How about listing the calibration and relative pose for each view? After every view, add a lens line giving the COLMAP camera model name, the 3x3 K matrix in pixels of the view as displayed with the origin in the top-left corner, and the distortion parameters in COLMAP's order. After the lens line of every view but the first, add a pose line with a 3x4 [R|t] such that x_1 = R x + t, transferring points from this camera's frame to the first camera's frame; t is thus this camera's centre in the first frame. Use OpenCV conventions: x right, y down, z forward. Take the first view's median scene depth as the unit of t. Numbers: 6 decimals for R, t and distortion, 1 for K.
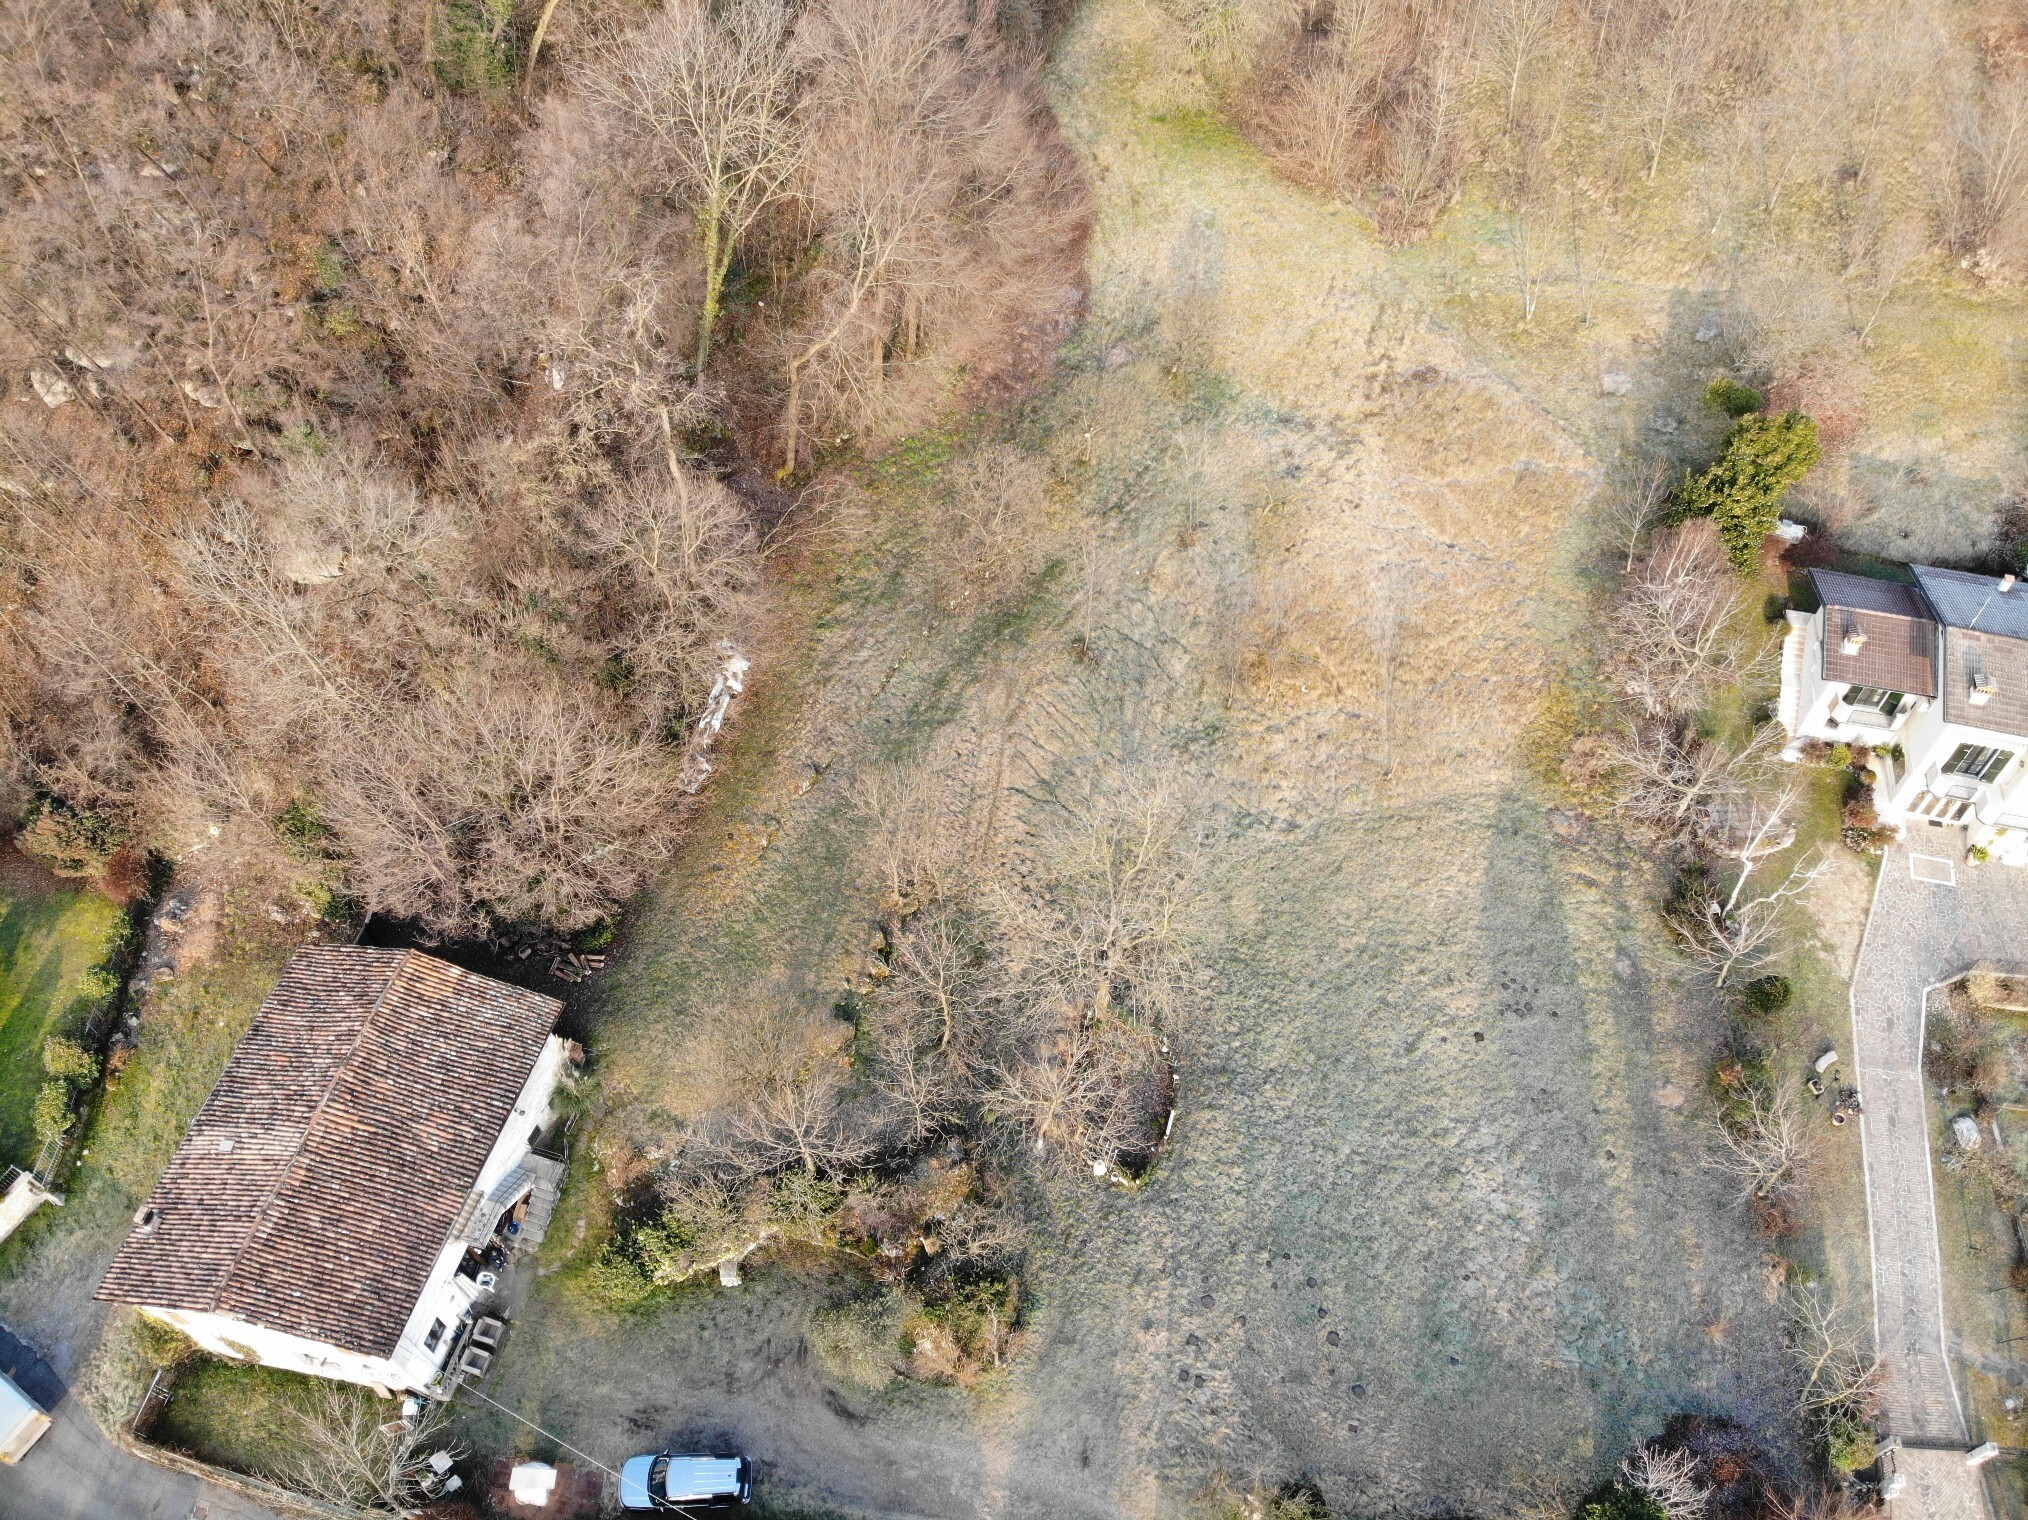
lens RADIAL K [[1478.6, 0, 1014.0], [0, 1478.6, 760.0], [0, 0, 1]] dist [0.080650, -0.201079]
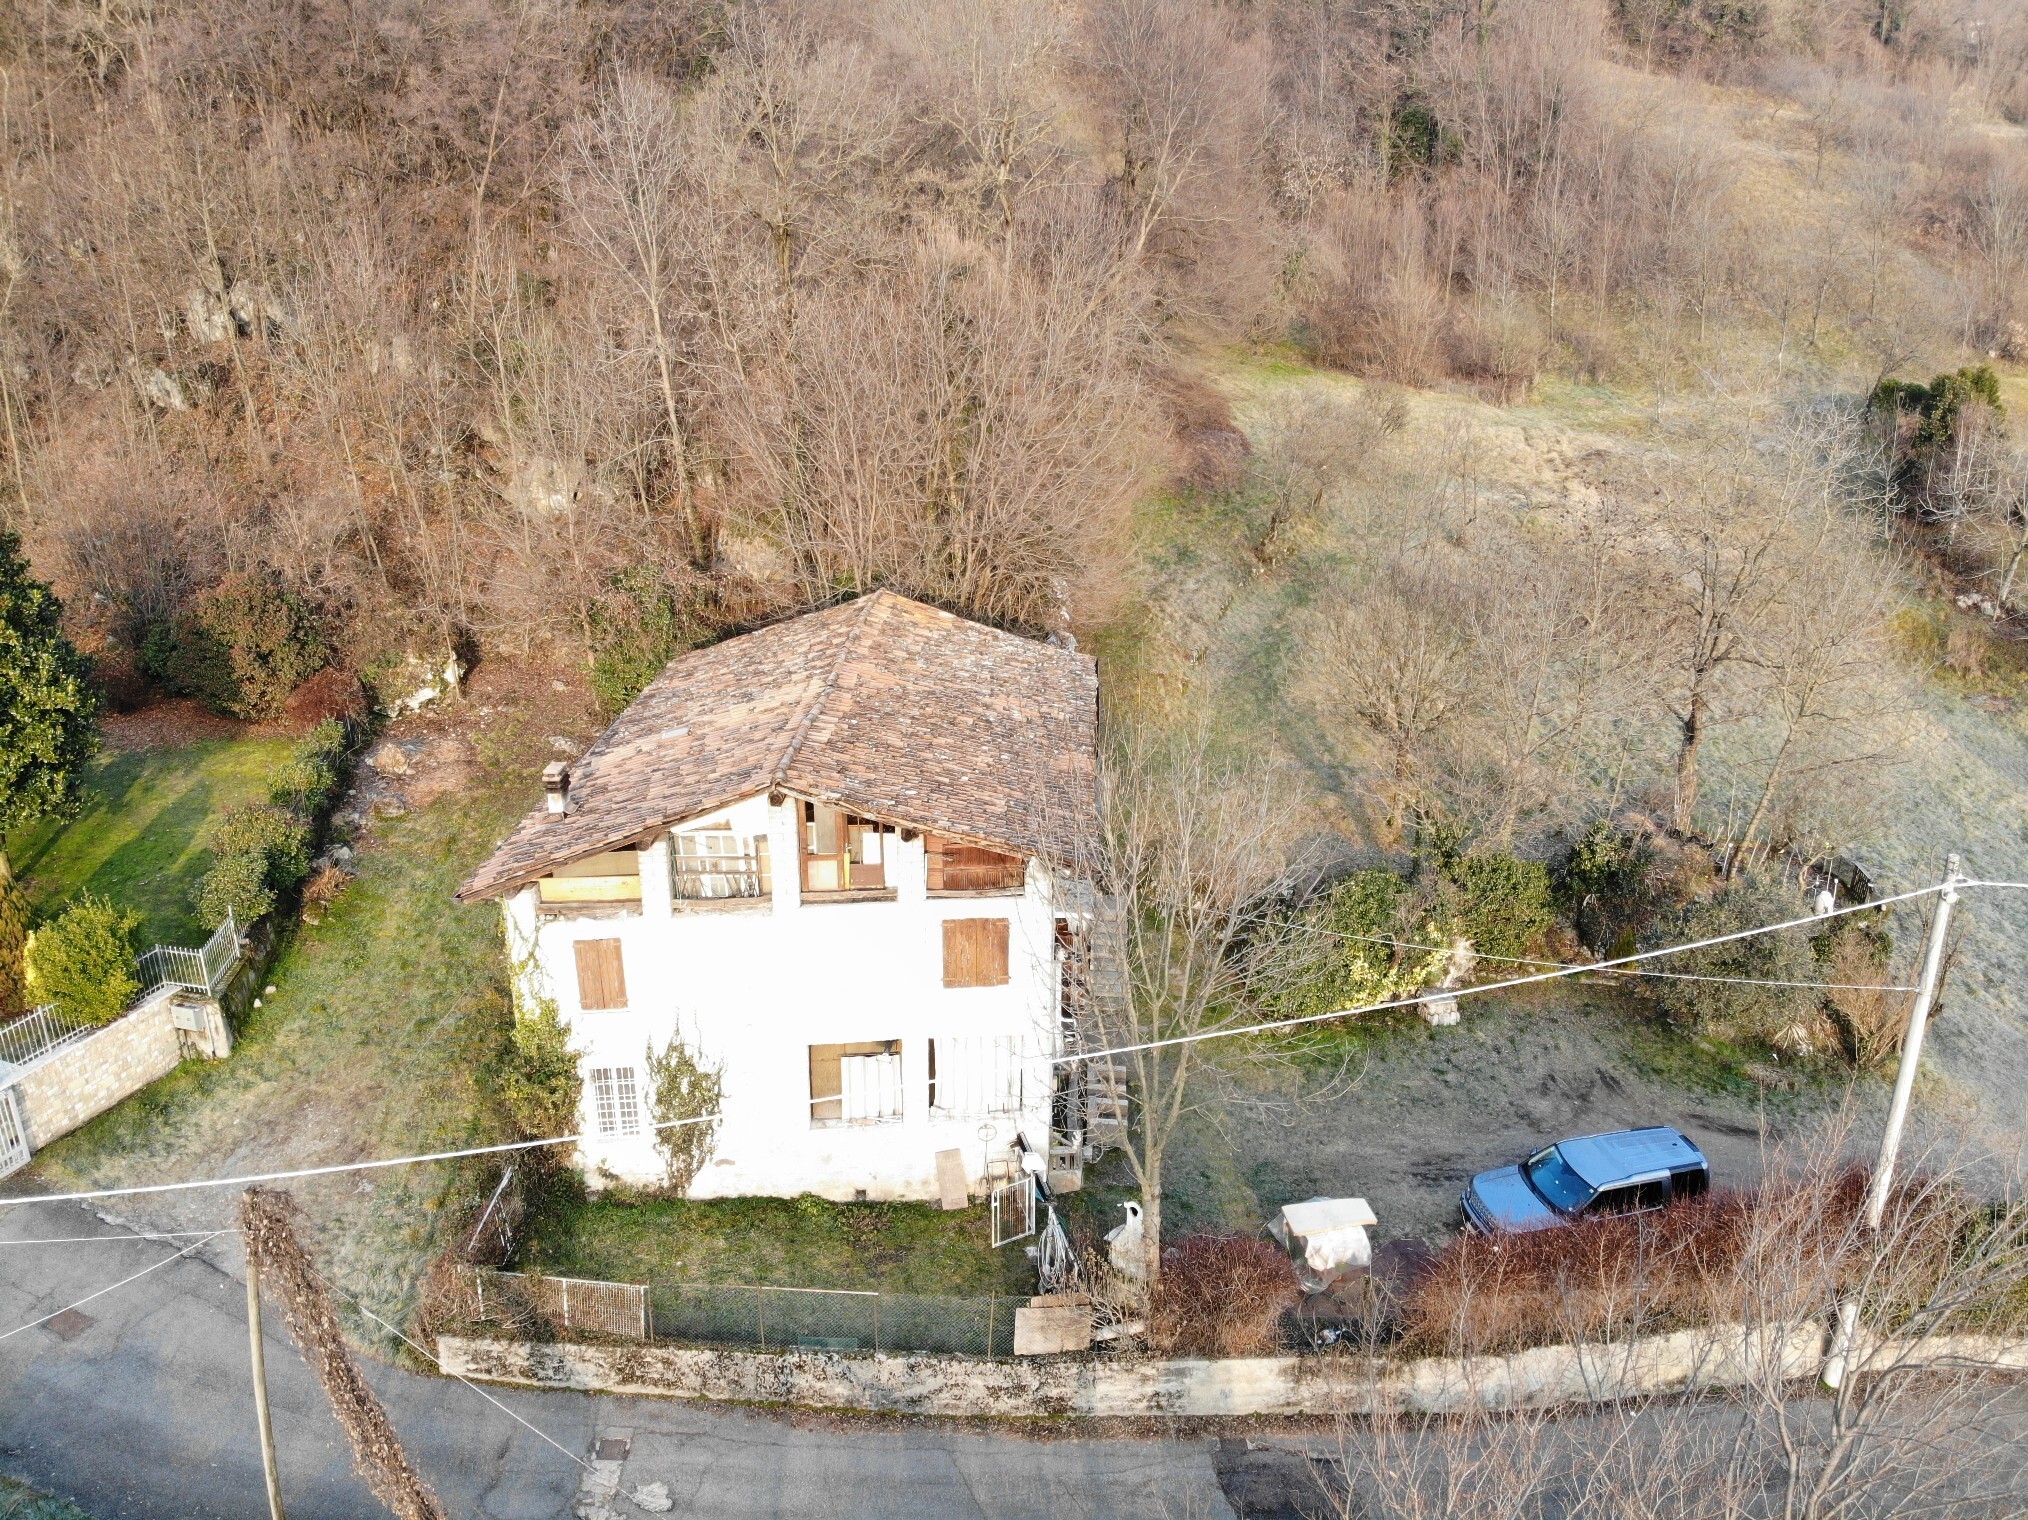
lens RADIAL K [[1478.6, 0, 1014.0], [0, 1478.6, 760.0], [0, 0, 1]] dist [0.080650, -0.201079]
pose [[0.977490, -0.059647, 0.202373, -0.443303], [0.158424, 0.840991, -0.517335, 0.507325], [-0.139336, 0.537751, 0.831510, 0.421974]]
